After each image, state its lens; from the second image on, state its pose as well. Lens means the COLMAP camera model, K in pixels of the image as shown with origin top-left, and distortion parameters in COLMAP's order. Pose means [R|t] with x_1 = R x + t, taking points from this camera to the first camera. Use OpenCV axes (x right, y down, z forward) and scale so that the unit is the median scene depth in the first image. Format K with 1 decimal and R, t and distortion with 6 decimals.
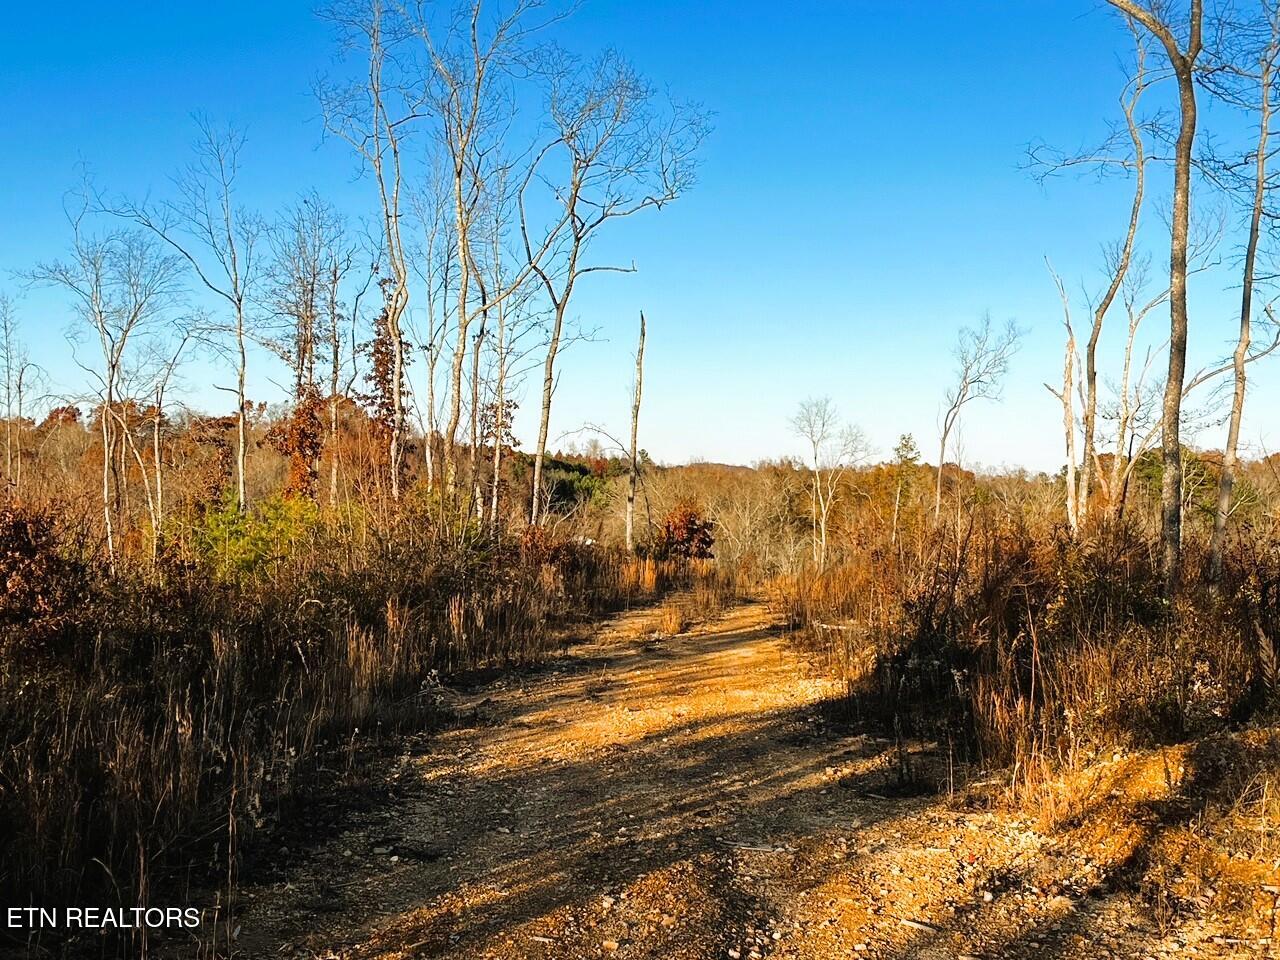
lens RADIAL K [[3120.2, 0, 640.0], [0, 3120.2, 480.0], [0, 0, 1]] dist [0.214876, -1.091787]
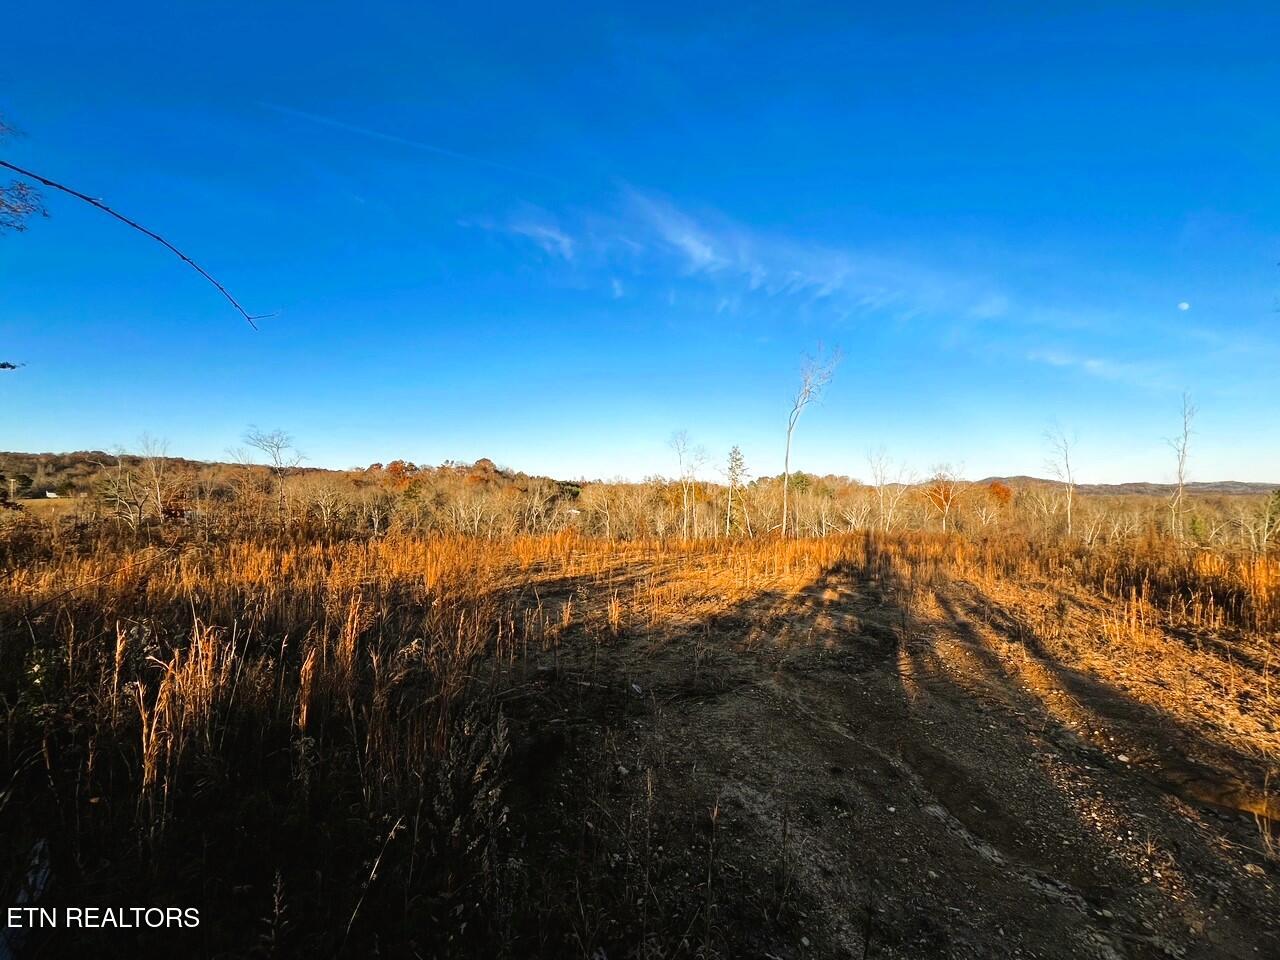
lens RADIAL K [[3120.2, 0, 640.0], [0, 3120.2, 480.0], [0, 0, 1]] dist [0.214876, -1.091787]
pose [[0.999468, -0.016258, 0.028267, -0.037532], [0.015960, 0.999815, 0.010754, -0.033957], [-0.028437, -0.010297, 0.999543, -1.621521]]
